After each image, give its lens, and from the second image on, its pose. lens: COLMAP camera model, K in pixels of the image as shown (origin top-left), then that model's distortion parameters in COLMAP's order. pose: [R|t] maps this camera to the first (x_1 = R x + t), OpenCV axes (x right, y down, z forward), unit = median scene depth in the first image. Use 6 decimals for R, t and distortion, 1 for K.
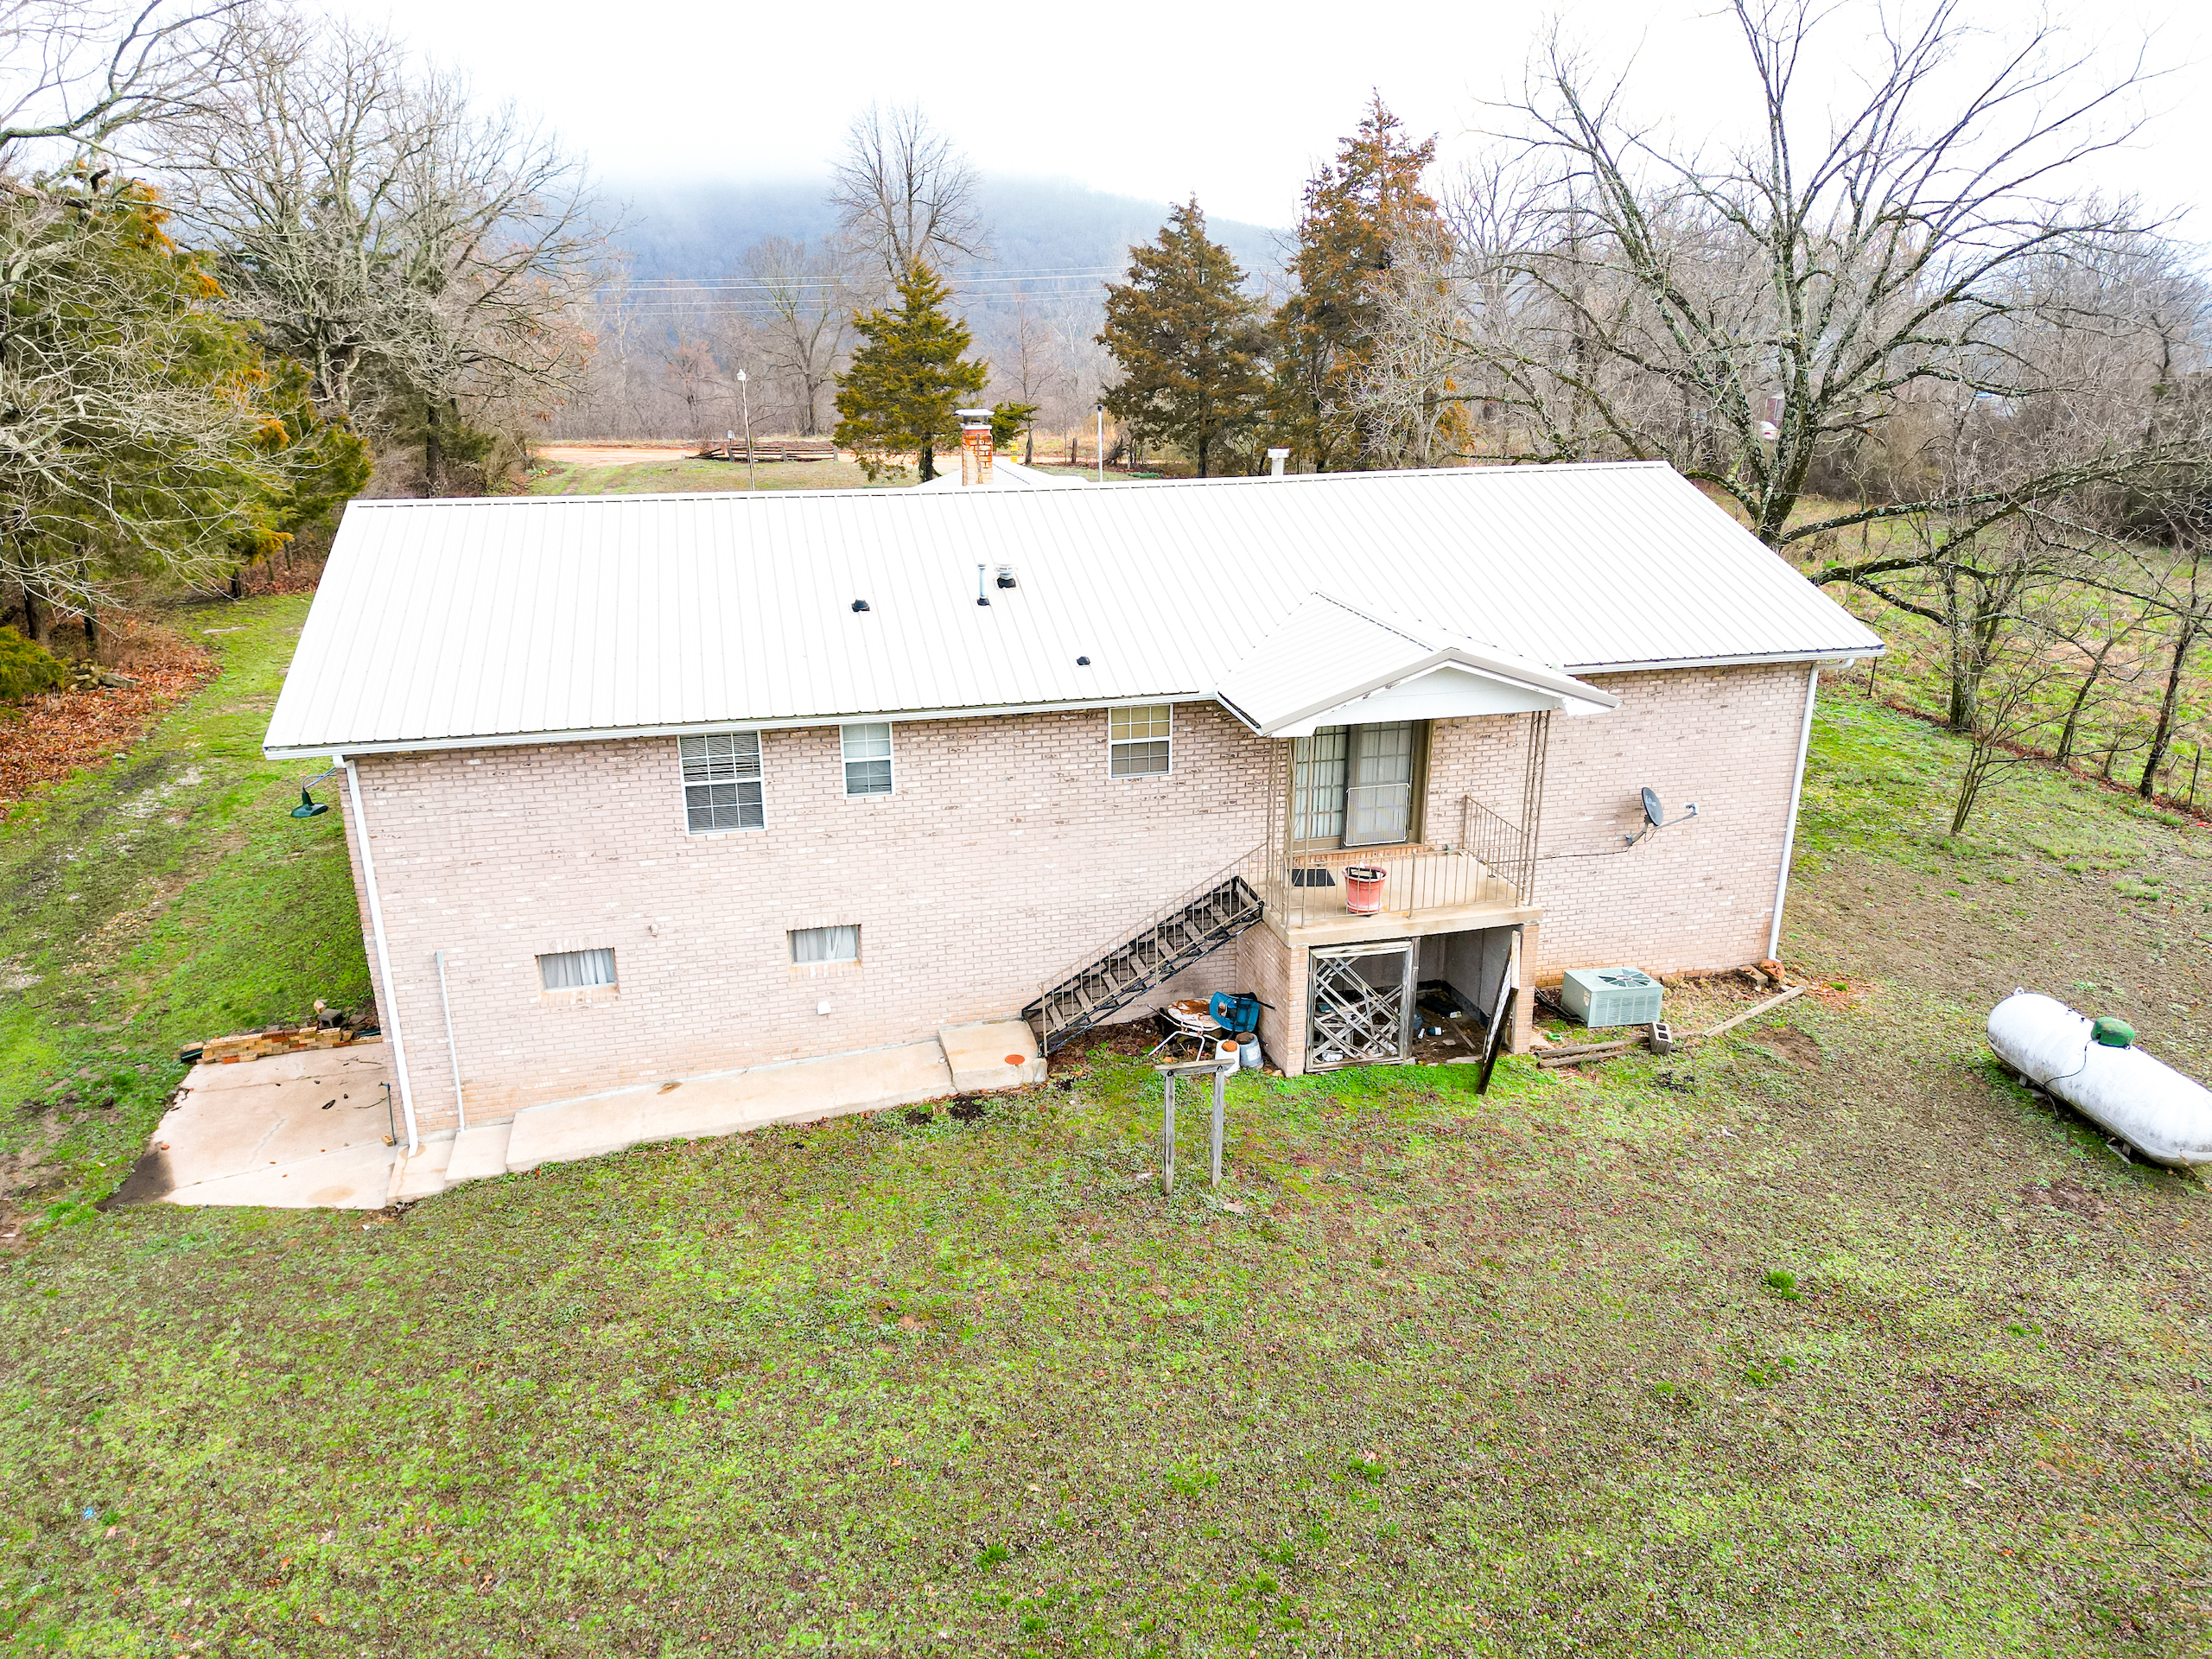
lens RADIAL K [[1557.8, 0, 1099.9], [0, 1557.8, 822.5], [0, 0, 1]] dist [0.103824, -0.124134]
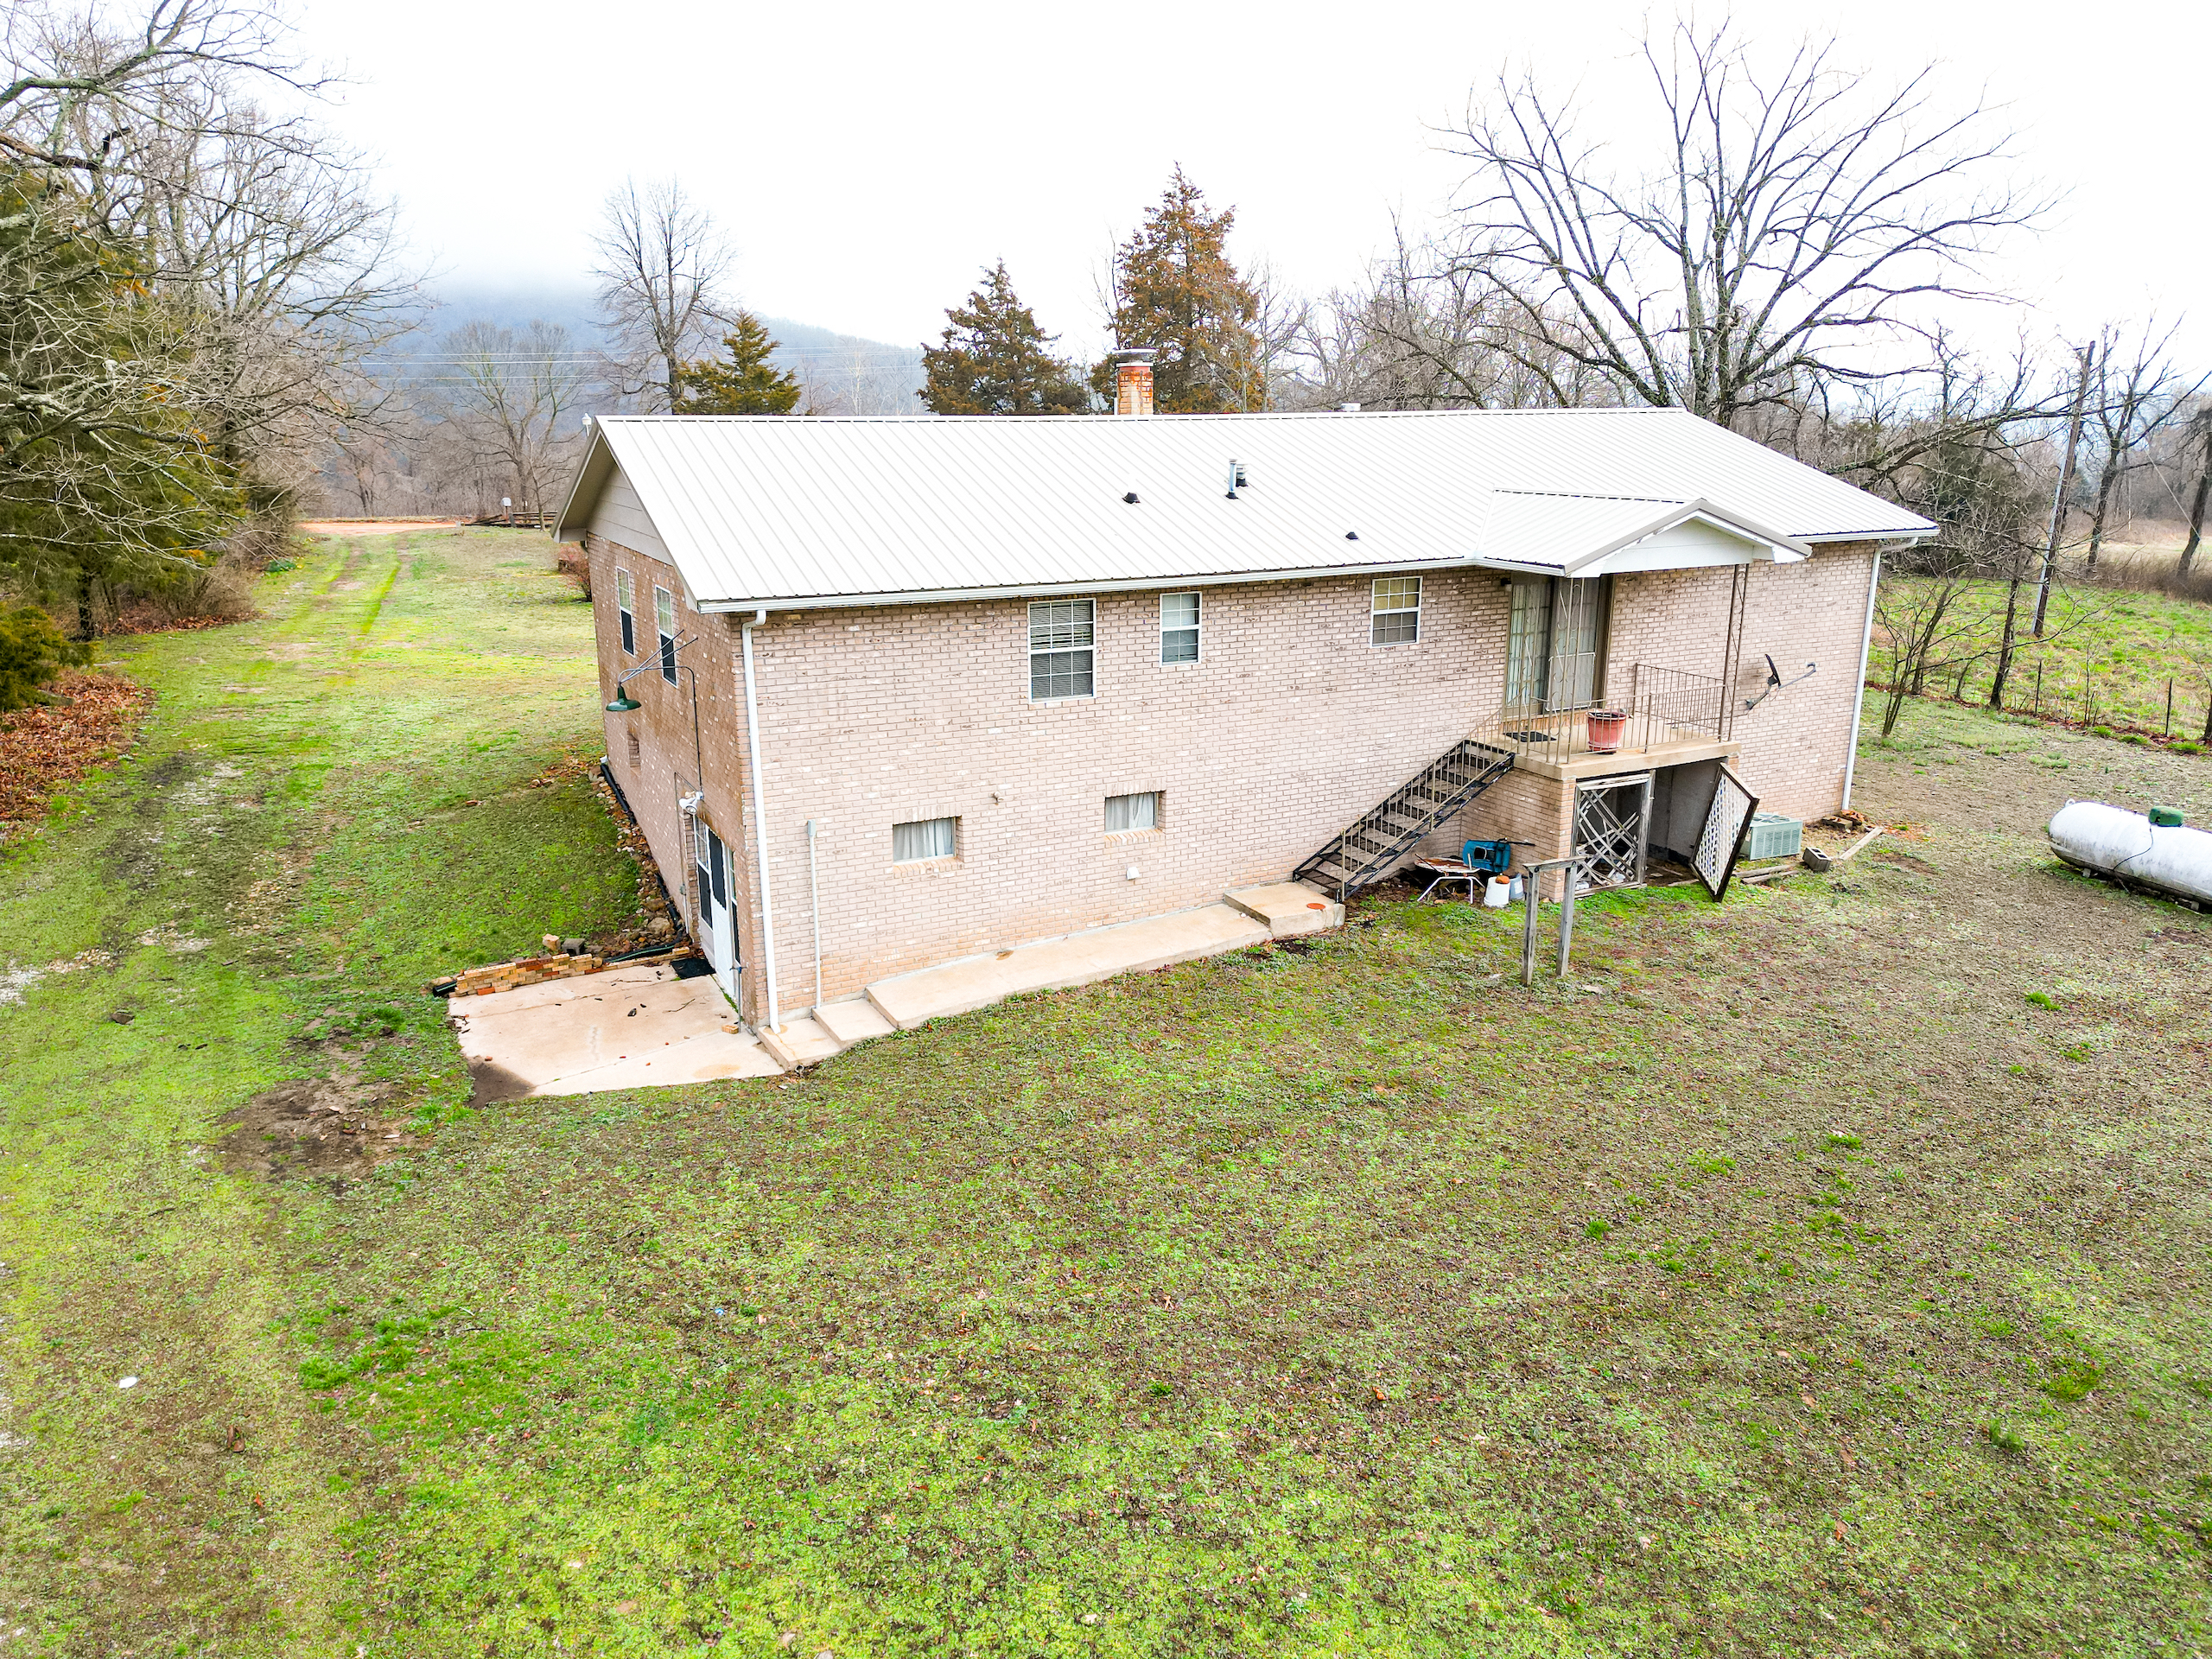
lens RADIAL K [[1557.8, 0, 1099.9], [0, 1557.8, 822.5], [0, 0, 1]] dist [0.103824, -0.124134]
pose [[0.973786, -0.058941, 0.219699, -0.424633], [0.074265, 0.995300, -0.062149, 0.147334], [-0.215003, 0.076836, 0.973586, -0.020473]]
